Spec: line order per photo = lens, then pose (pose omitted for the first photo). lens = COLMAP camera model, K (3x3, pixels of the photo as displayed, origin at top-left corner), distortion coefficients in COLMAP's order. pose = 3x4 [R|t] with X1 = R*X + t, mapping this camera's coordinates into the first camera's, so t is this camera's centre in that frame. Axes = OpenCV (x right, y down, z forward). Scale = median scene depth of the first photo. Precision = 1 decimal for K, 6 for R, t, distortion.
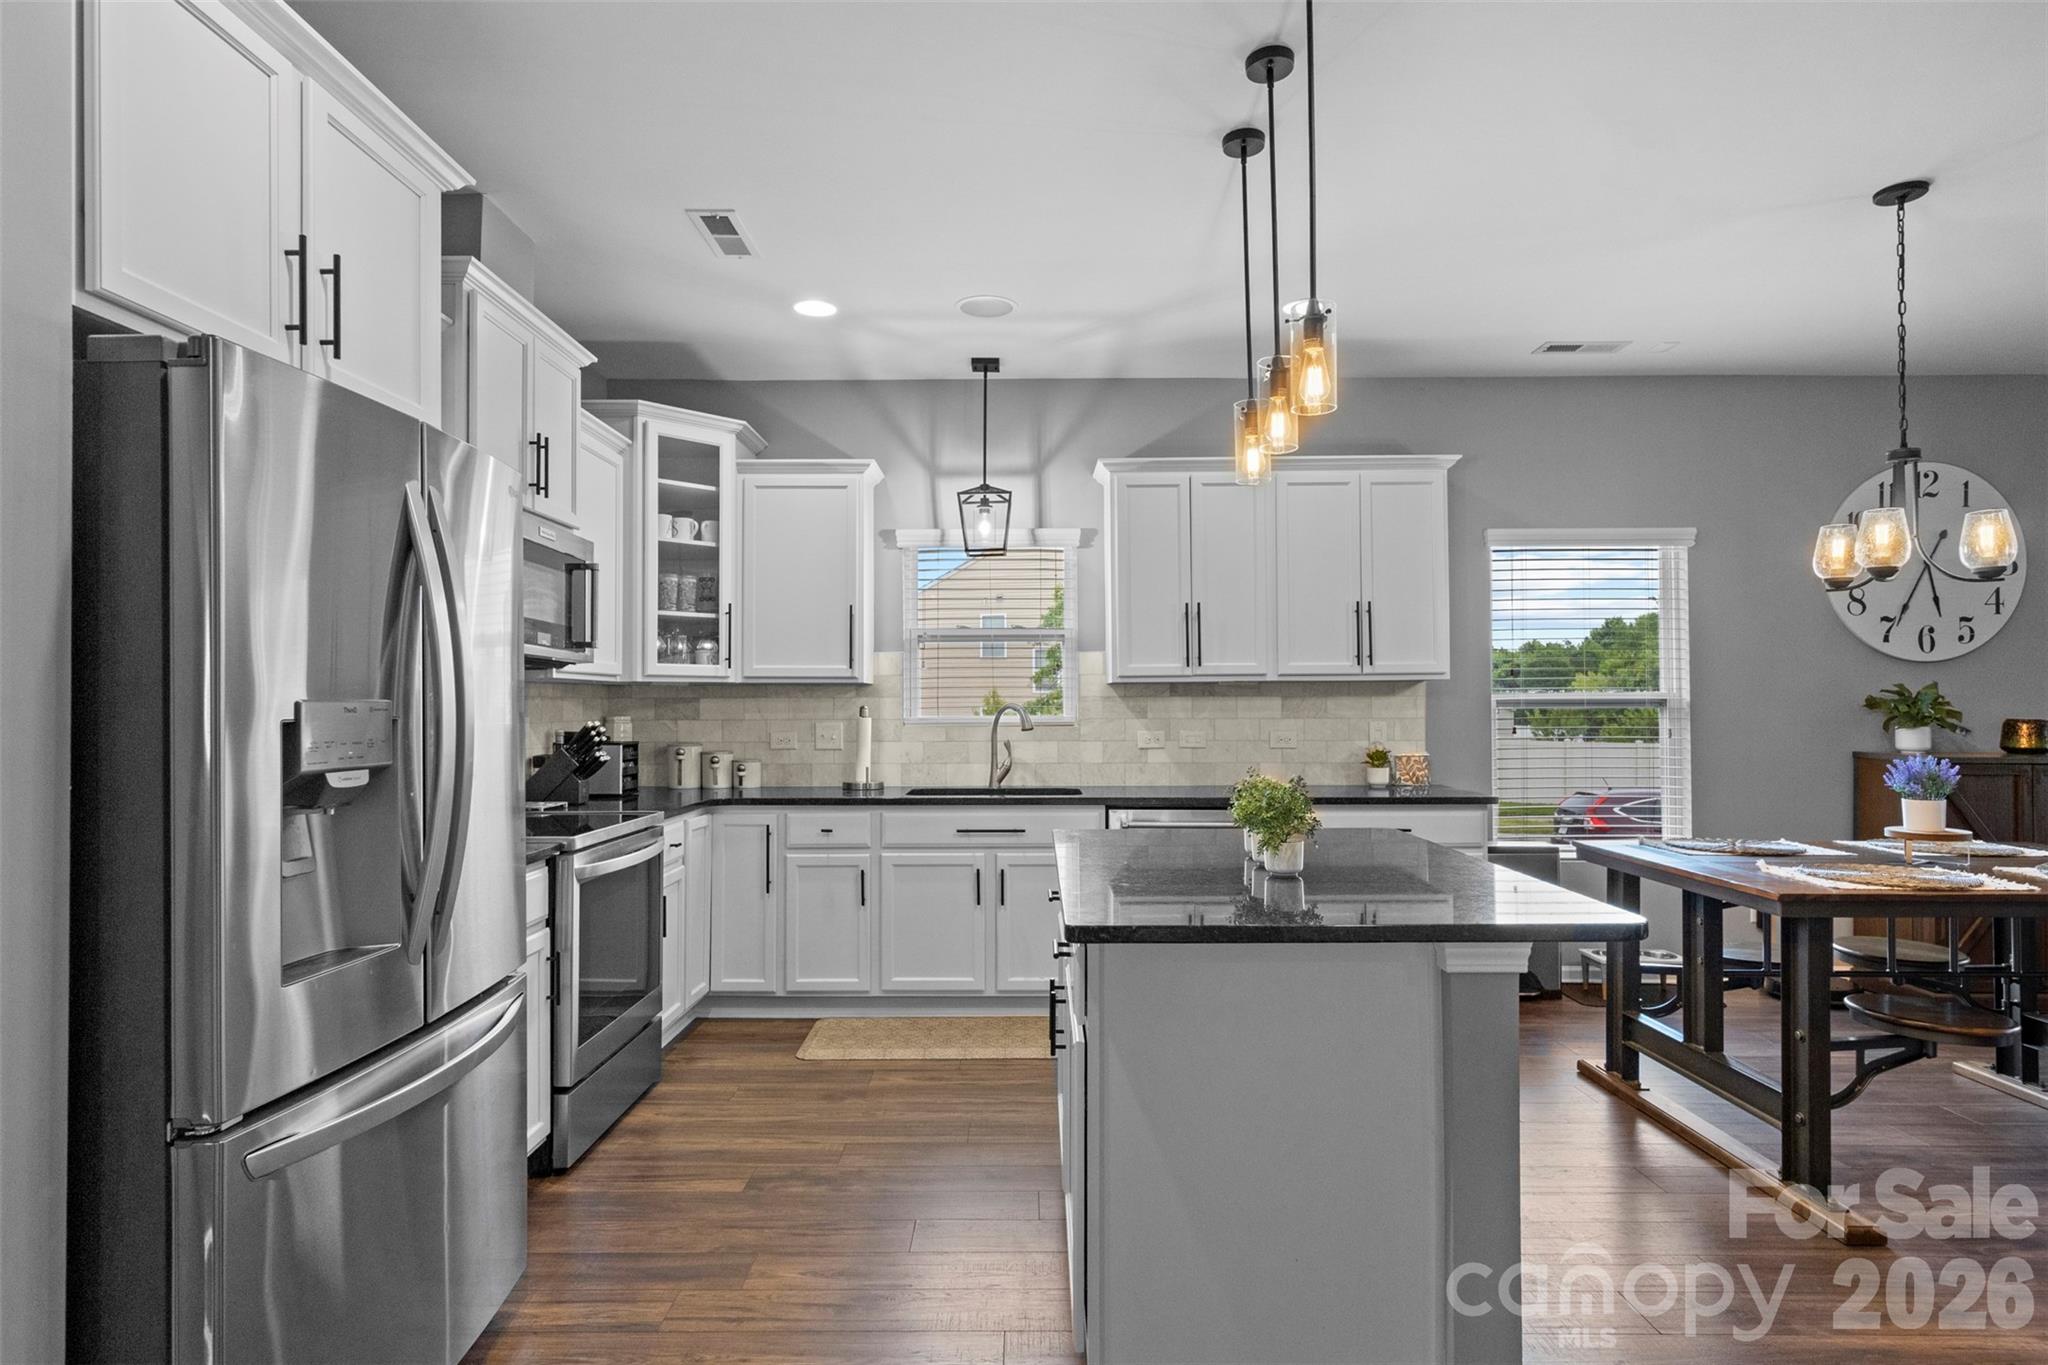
lens RADIAL K [[1090.1, 0, 1012.9], [0, 1090.1, 684.7], [0, 0, 1]] dist [0.001931, 0.000610]
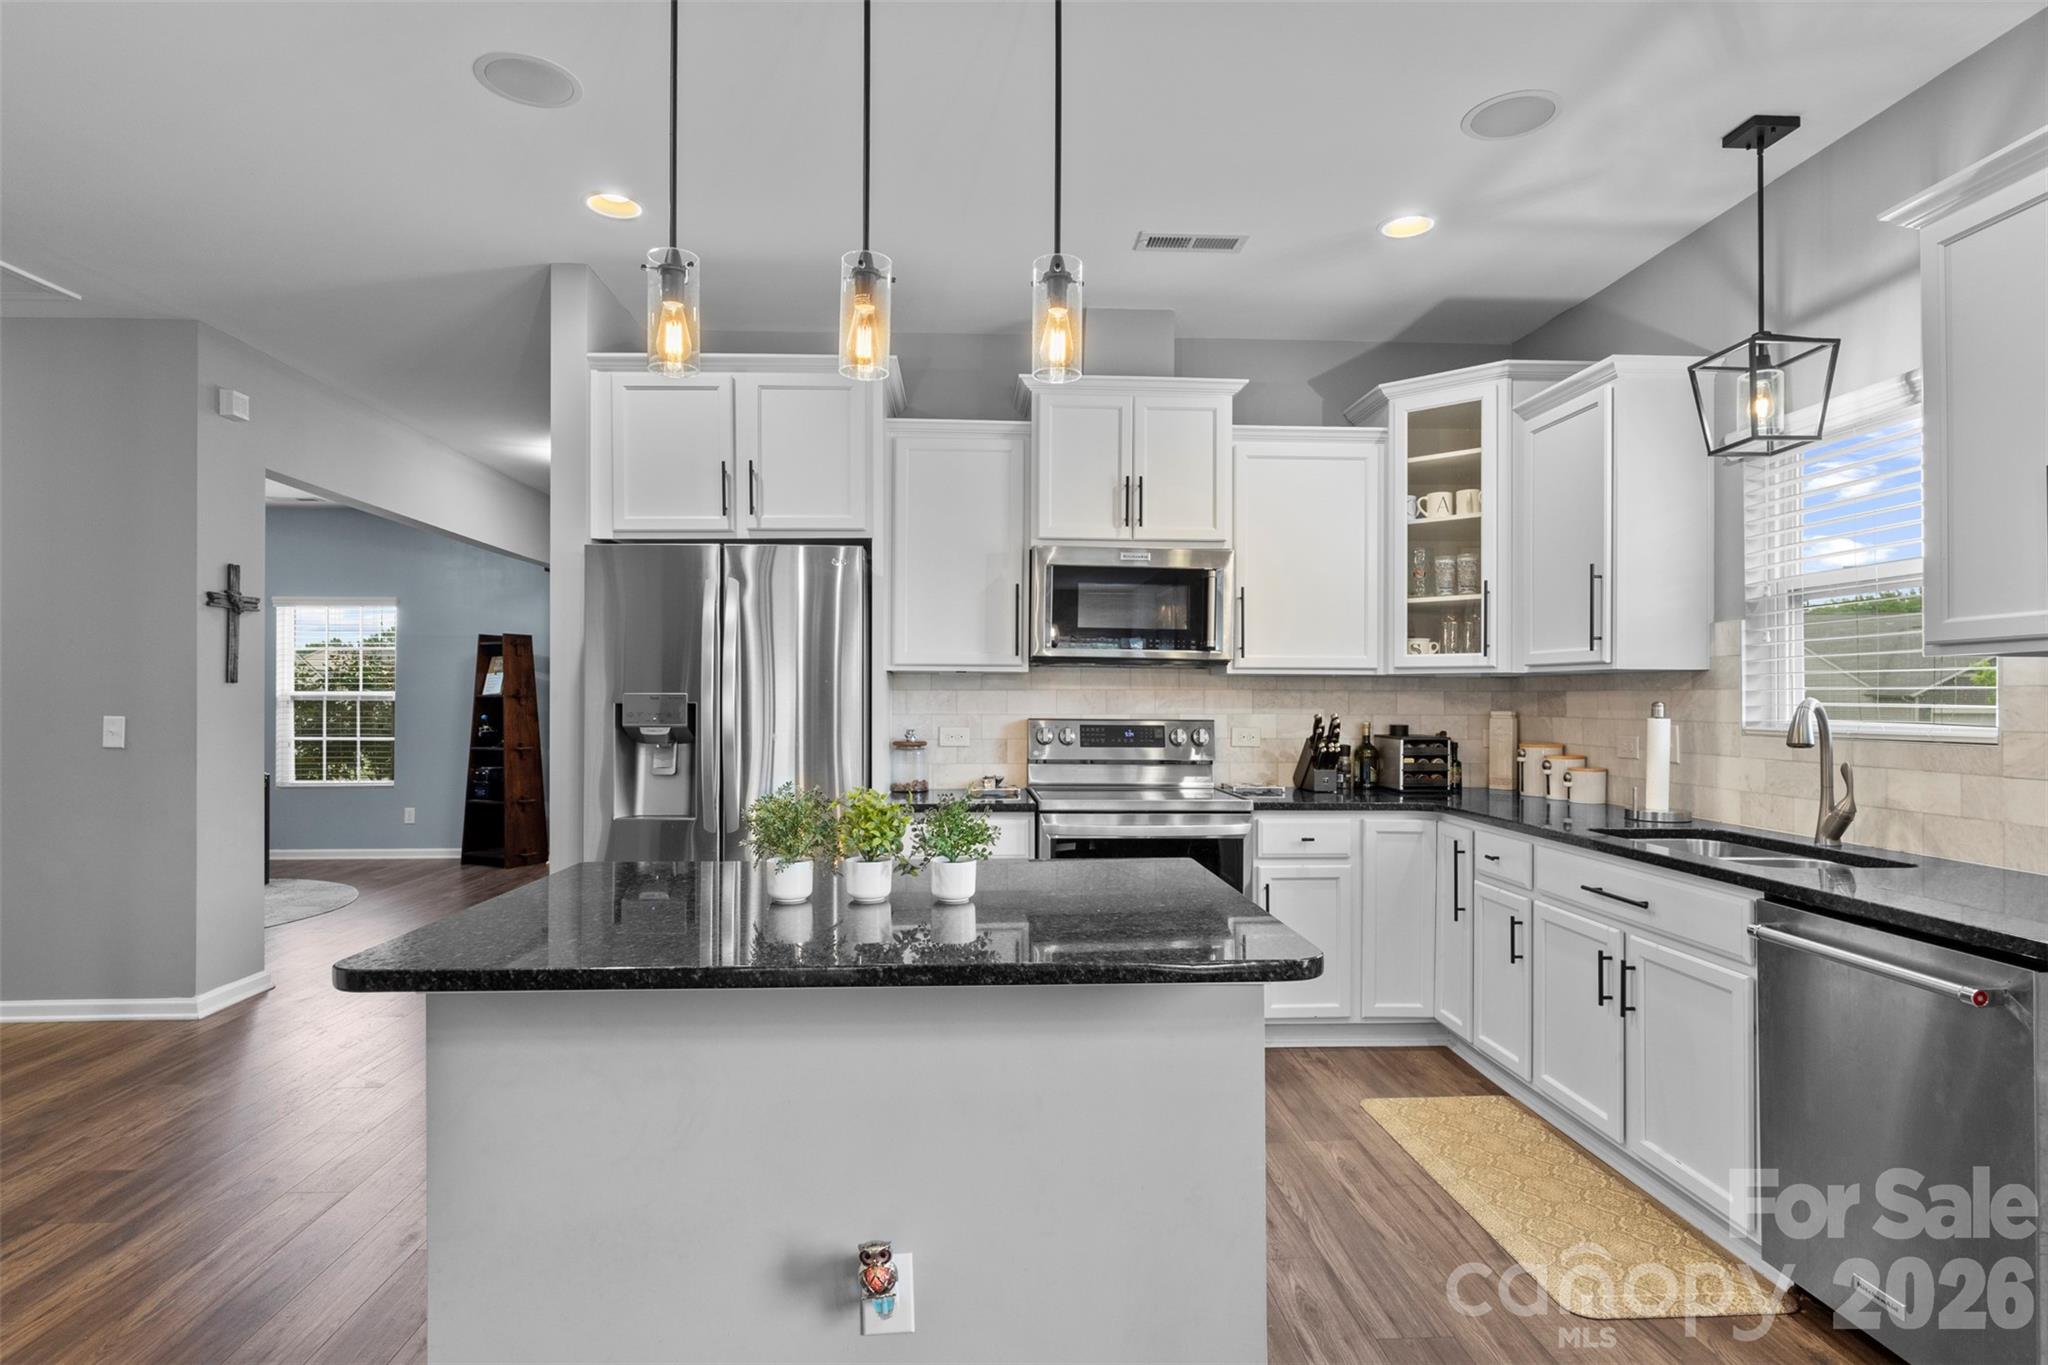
lens RADIAL K [[1090.1, 0, 1022.8], [0, 1090.1, 689.3], [0, 0, 1]] dist [0.001931, 0.000610]
pose [[0.068769, -0.005300, -0.997619, 0.537171], [0.011944, 0.999919, -0.004489, 0.009690], [0.997561, -0.011607, 0.068827, 0.547116]]
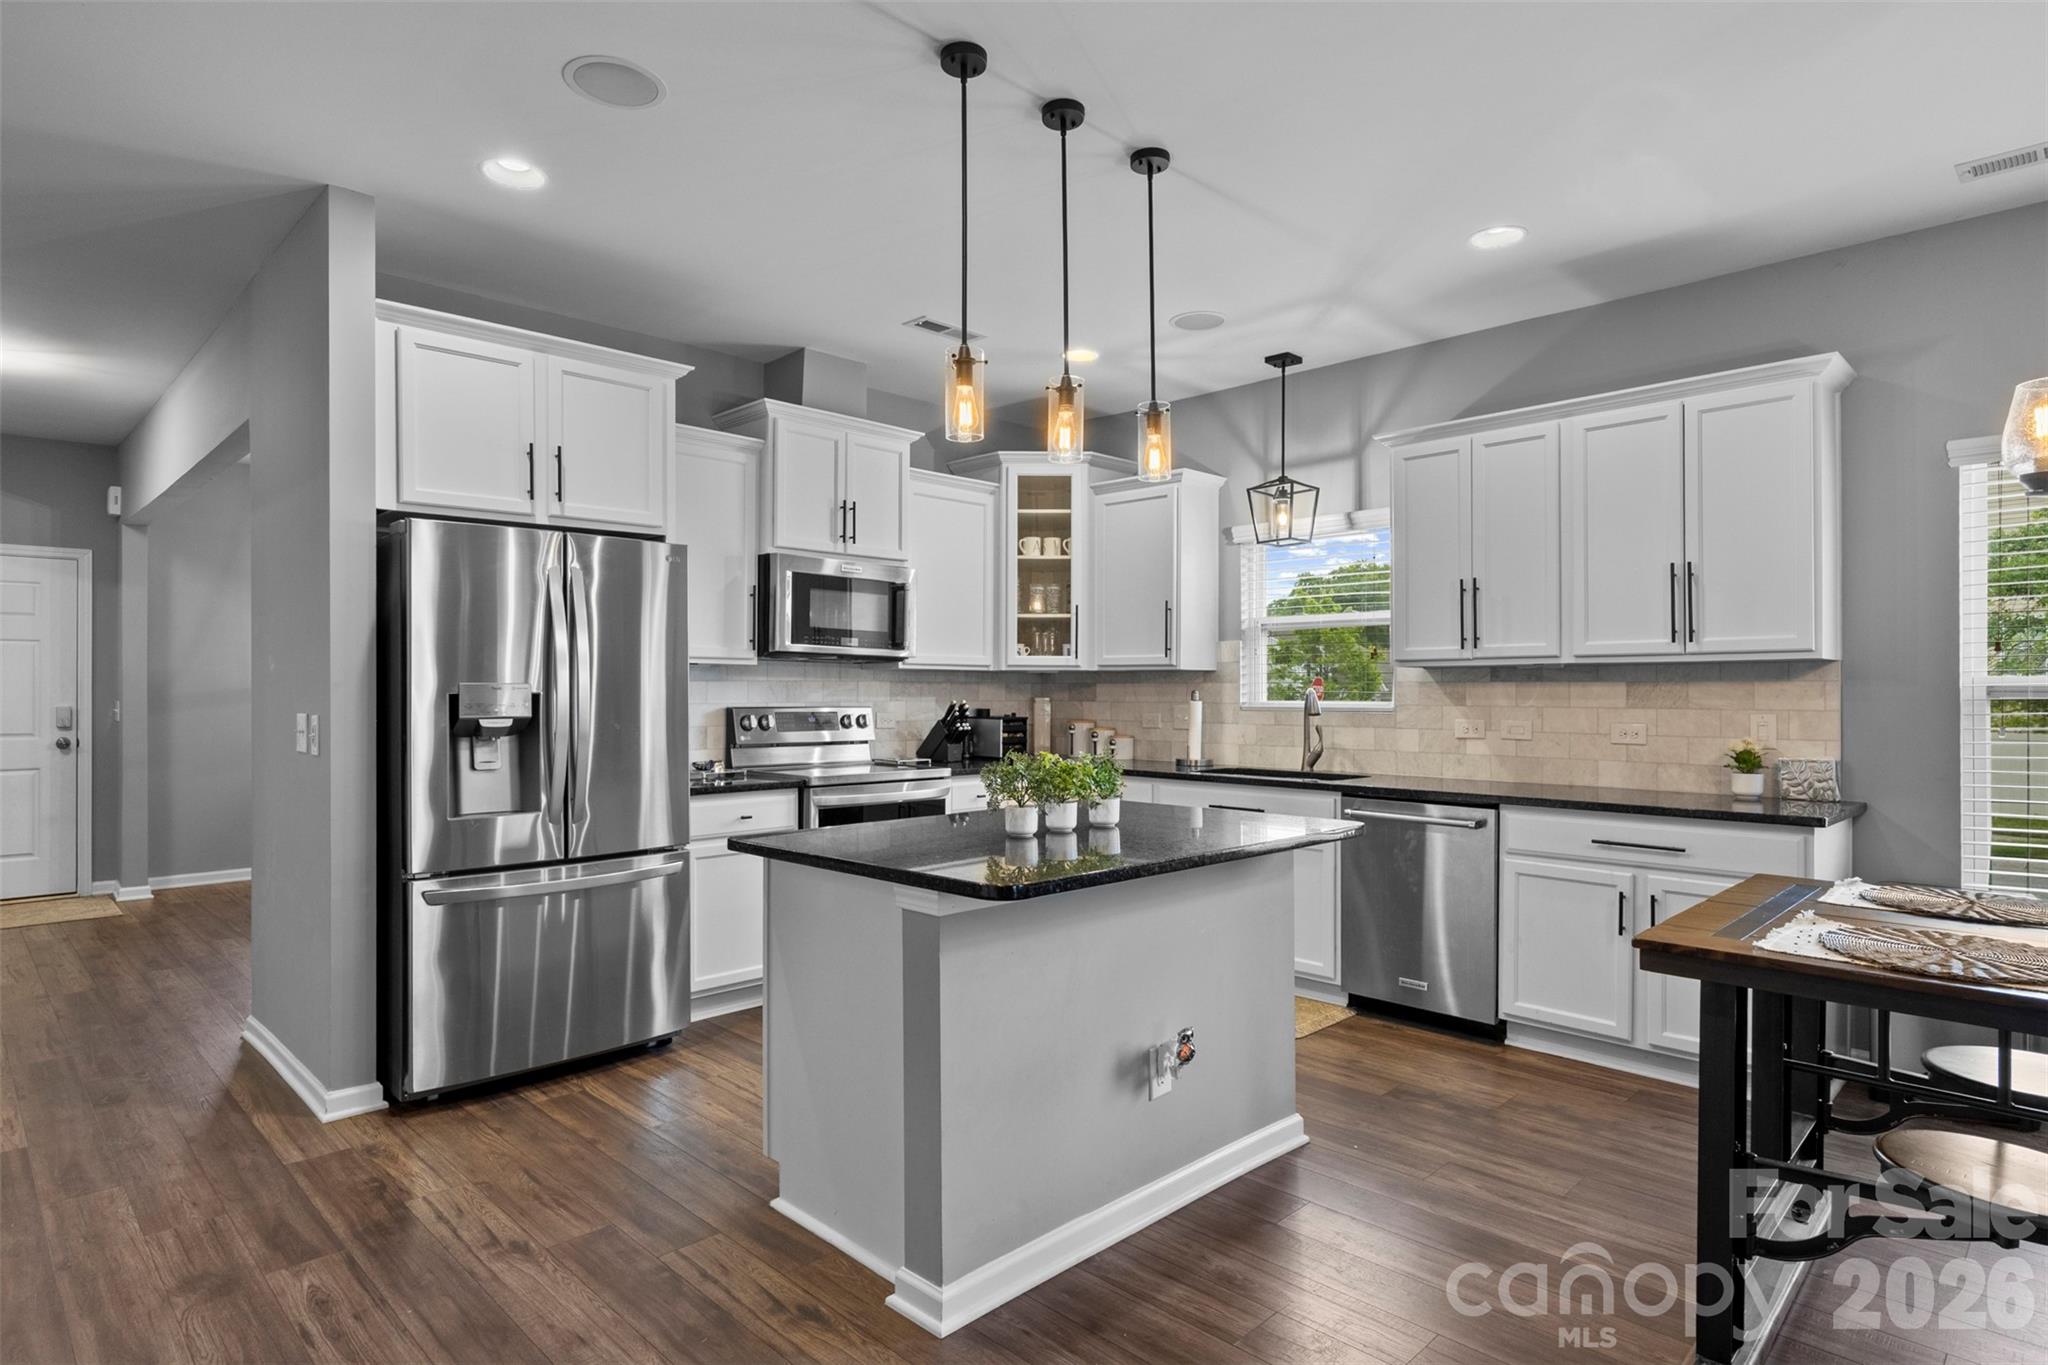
lens RADIAL K [[1090.1, 0, 1022.9], [0, 1090.1, 685.1], [0, 0, 1]] dist [0.001931, 0.000610]
pose [[0.714611, 0.001352, -0.699521, 0.515166], [0.006194, 0.999947, 0.008261, 0.003732], [0.699495, -0.010237, 0.714564, 0.087720]]
